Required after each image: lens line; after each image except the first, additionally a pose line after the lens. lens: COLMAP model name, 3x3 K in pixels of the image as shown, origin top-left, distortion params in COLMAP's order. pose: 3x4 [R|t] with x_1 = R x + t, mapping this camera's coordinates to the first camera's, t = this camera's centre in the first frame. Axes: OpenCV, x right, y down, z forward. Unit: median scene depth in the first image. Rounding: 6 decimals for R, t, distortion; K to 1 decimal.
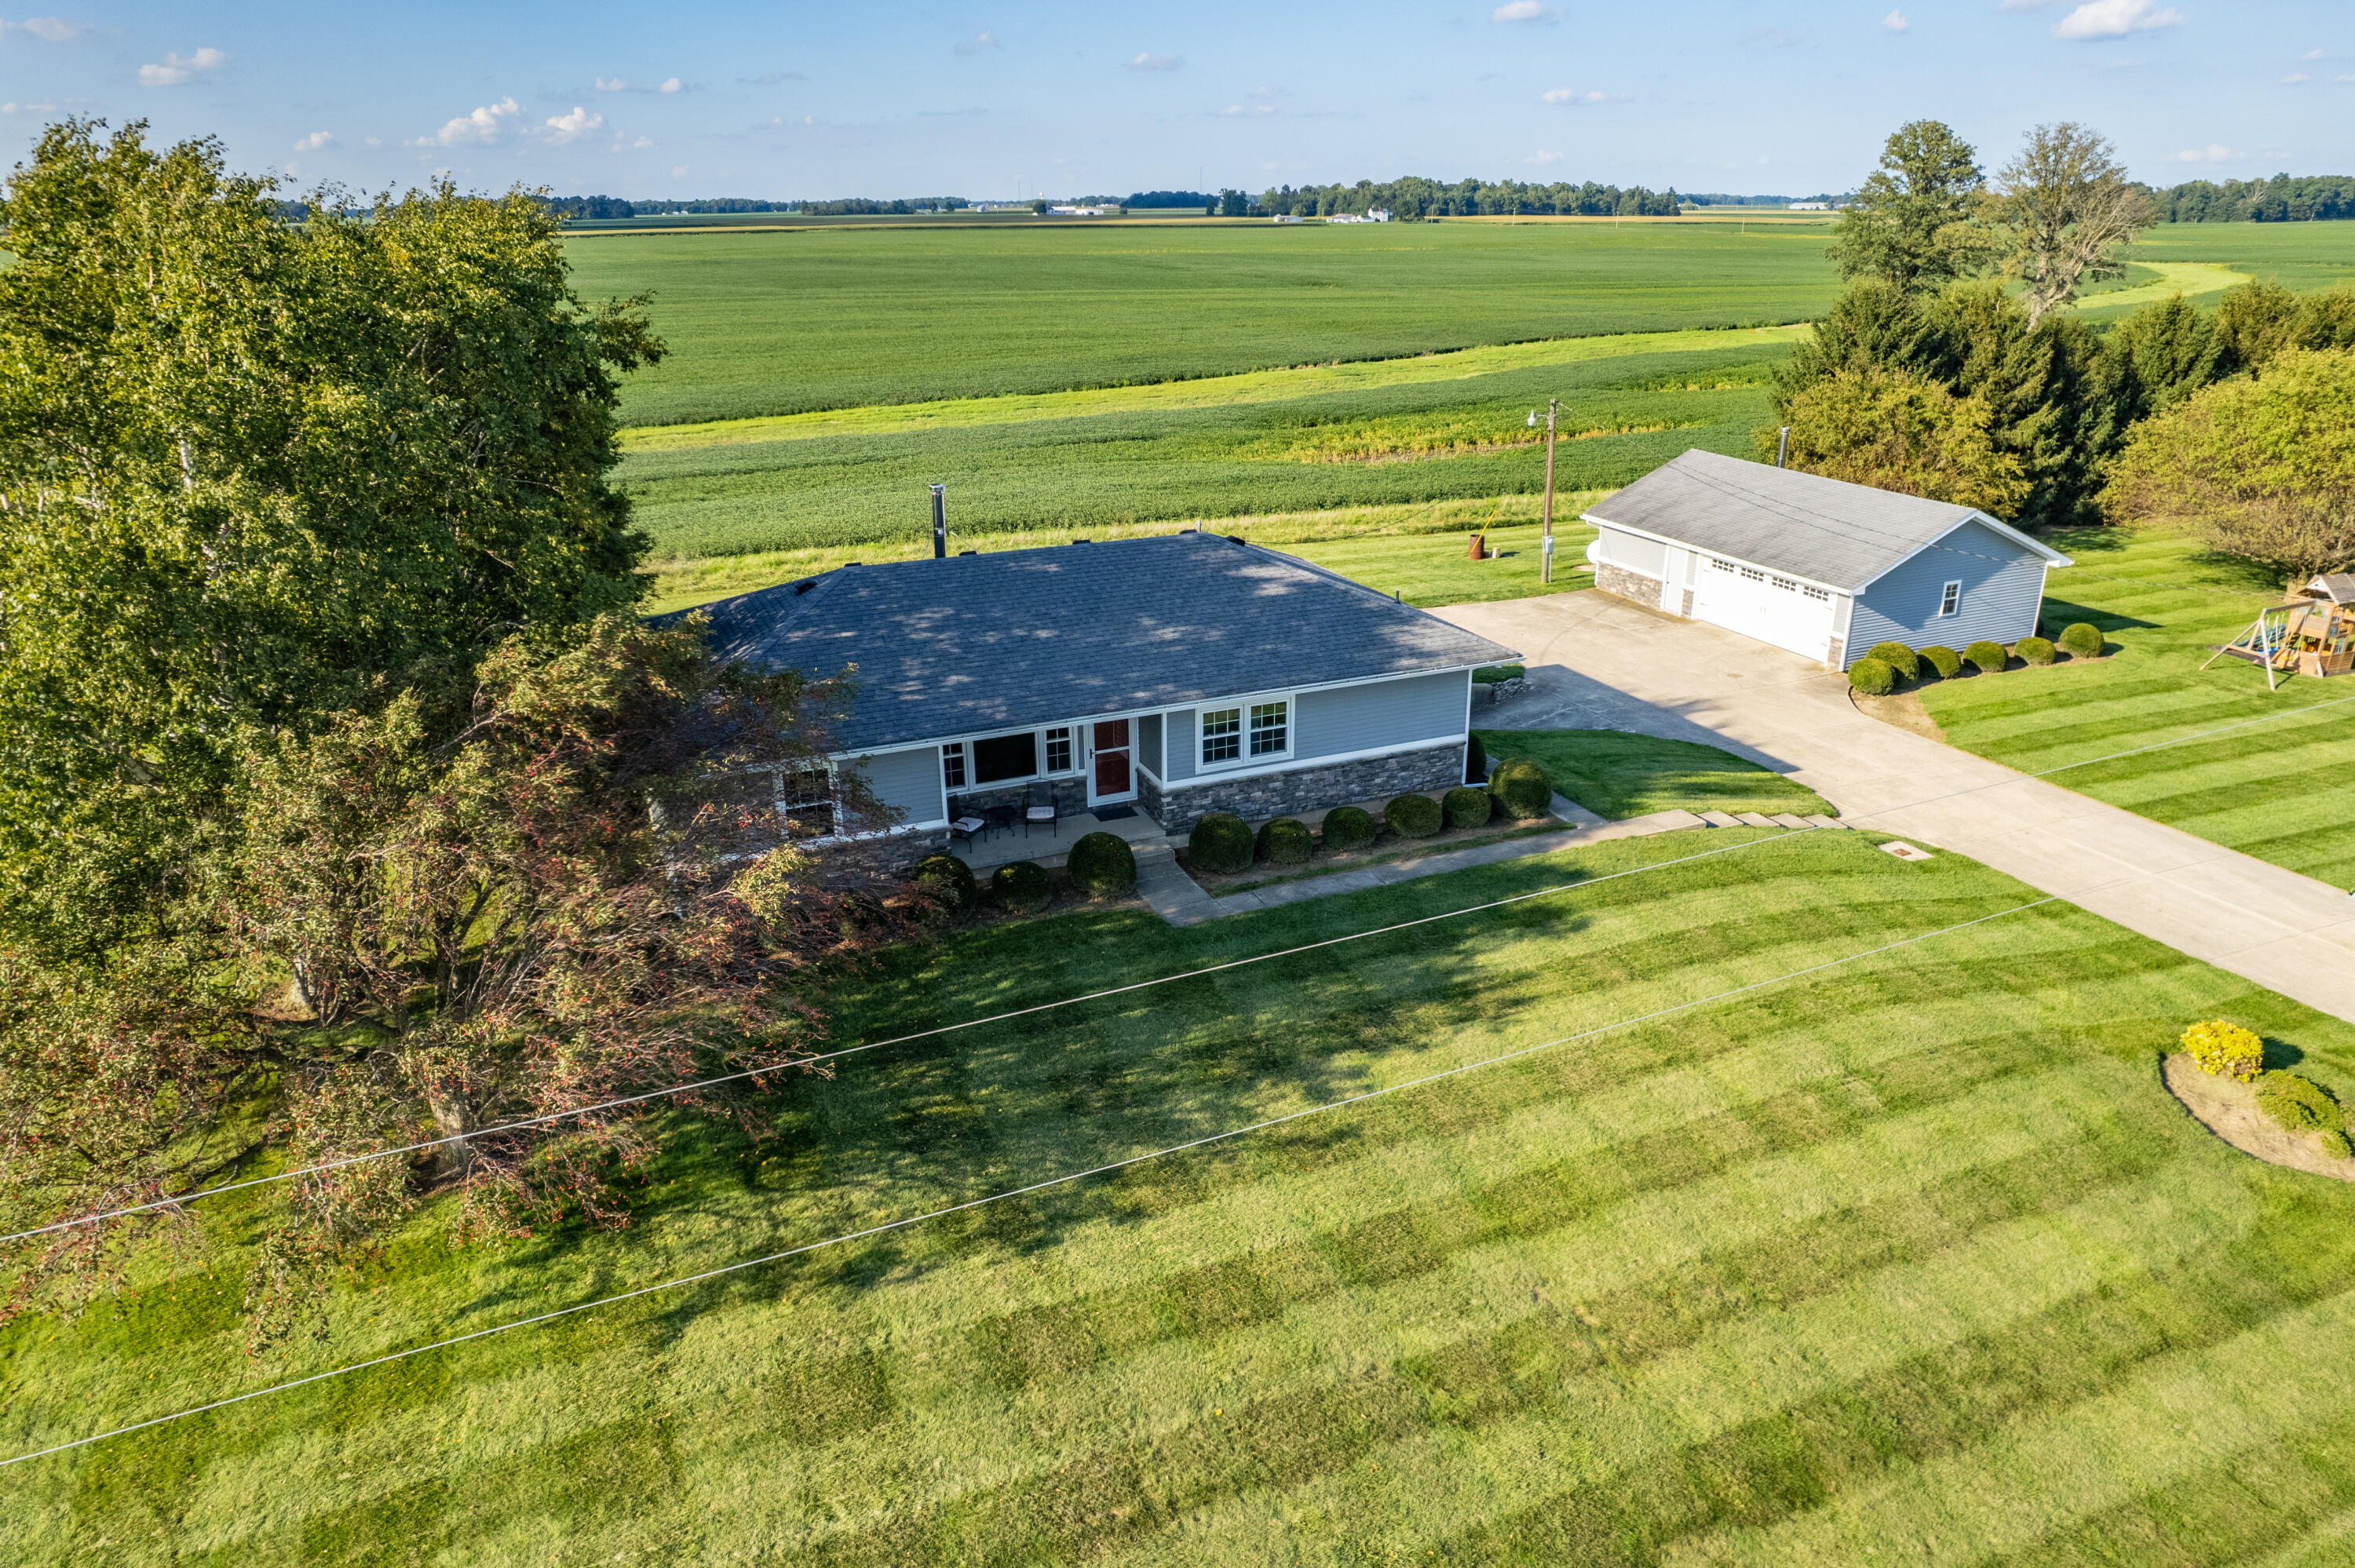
lens RADIAL K [[1510.5, 0, 1187.4], [0, 1510.5, 782.4], [0, 0, 1]] dist [-0.071568, 0.062342]
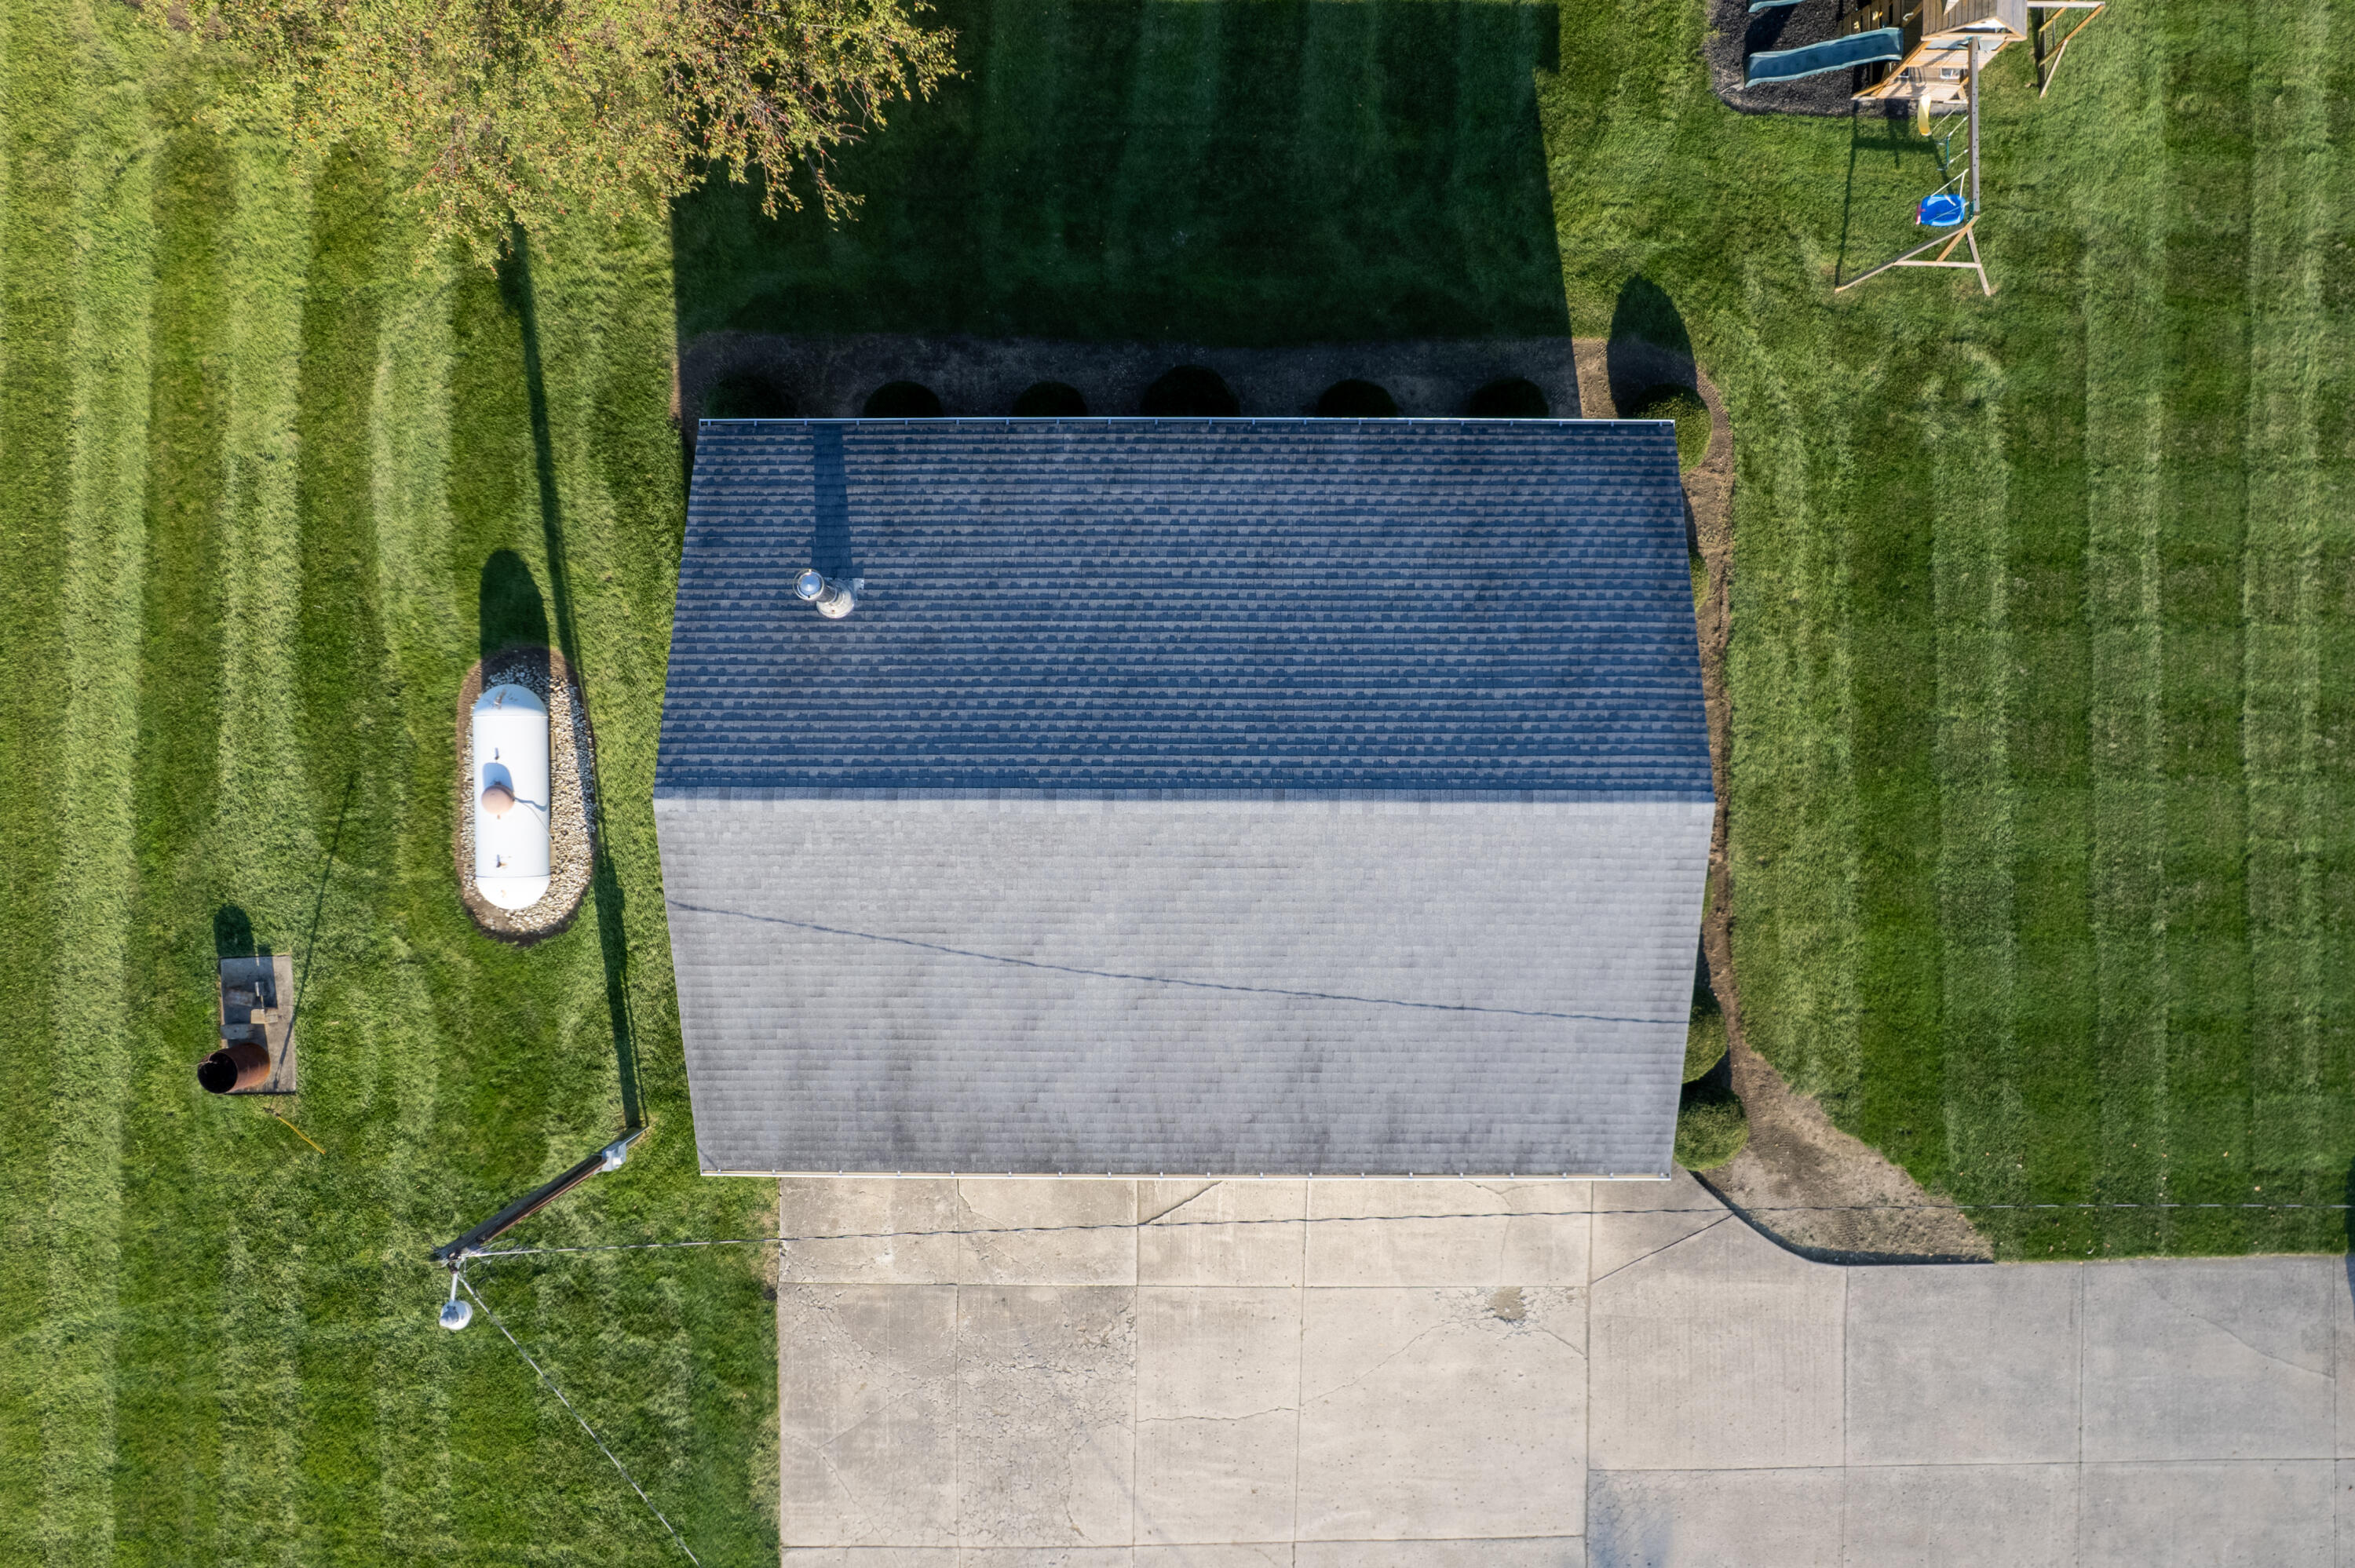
lens RADIAL K [[1505.5, 0, 1186.8], [0, 1505.5, 796.6], [0, 0, 1]] dist [-0.077049, 0.069370]
pose [[0.407536, -0.913042, -0.016396, 0.476322], [0.328465, 0.129810, 0.935553, -0.567897], [-0.852071, -0.386657, 0.352805, 0.975922]]
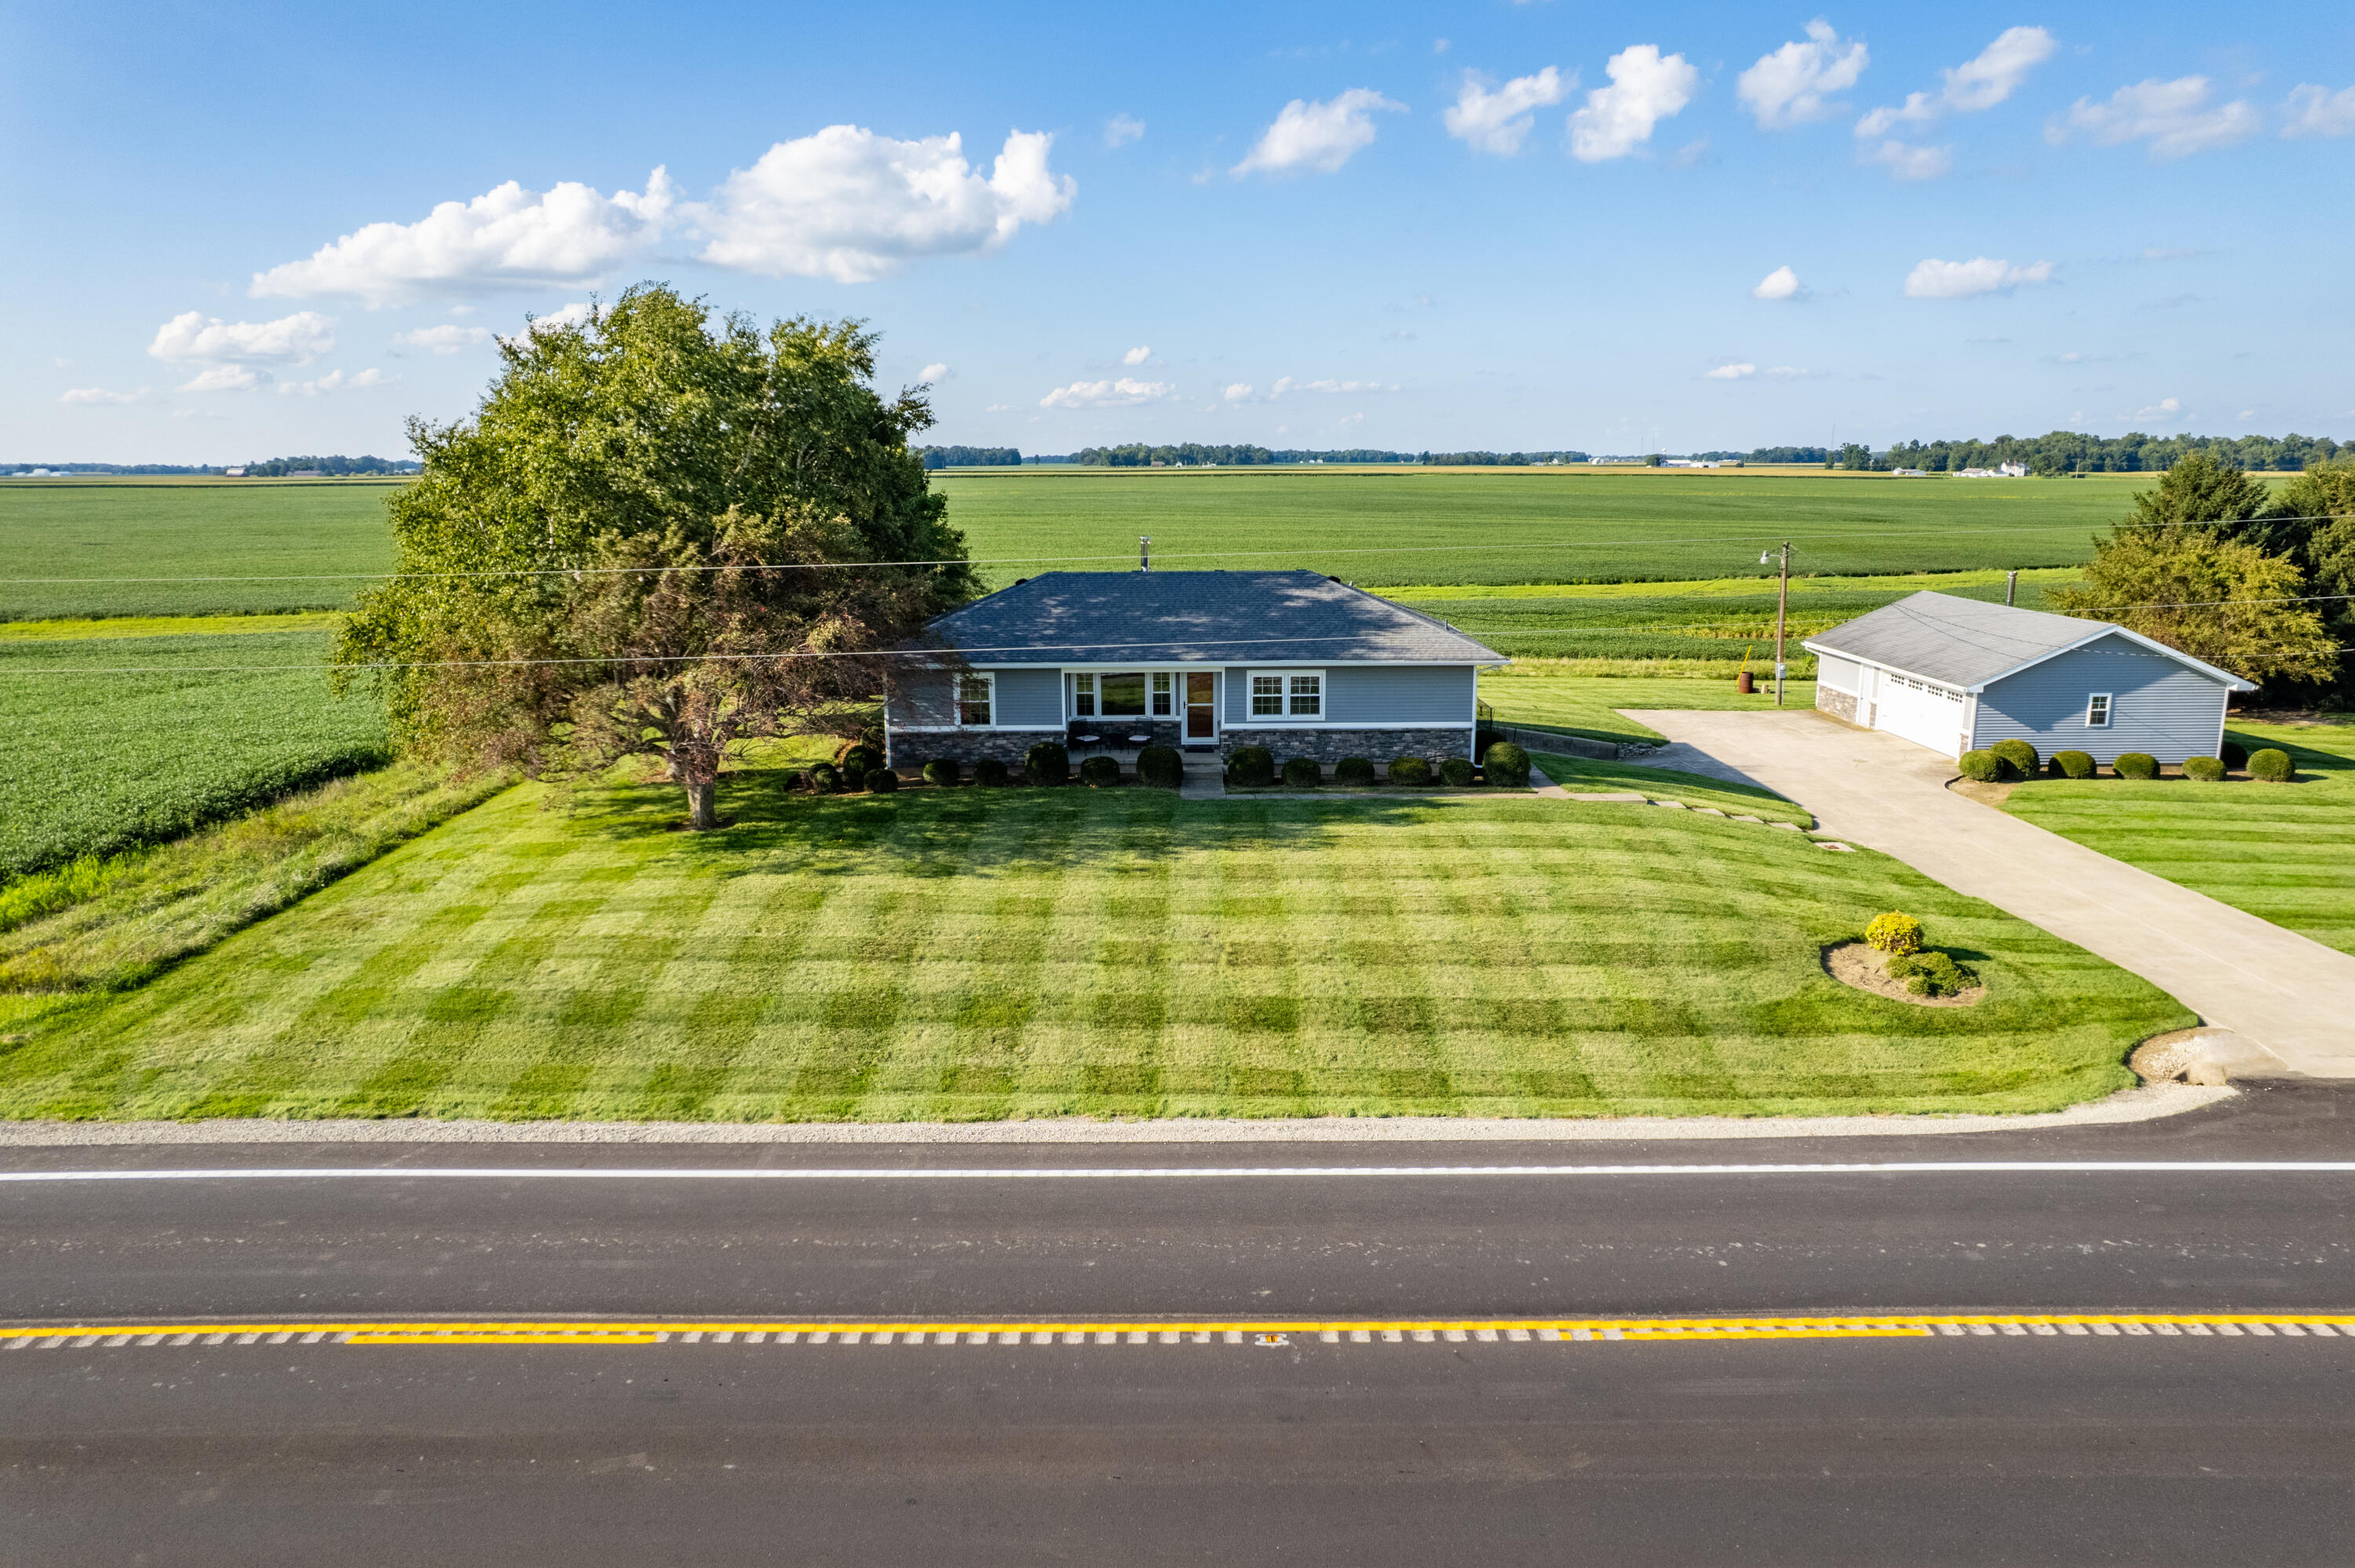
lens RADIAL K [[1505.5, 0, 1186.8], [0, 1505.5, 796.6], [0, 0, 1]] dist [-0.077049, 0.069370]
pose [[0.922392, 0.085993, -0.376561, 0.319946], [-0.140337, 0.982890, -0.119301, 0.156663], [0.359859, 0.162888, 0.918678, -0.194490]]
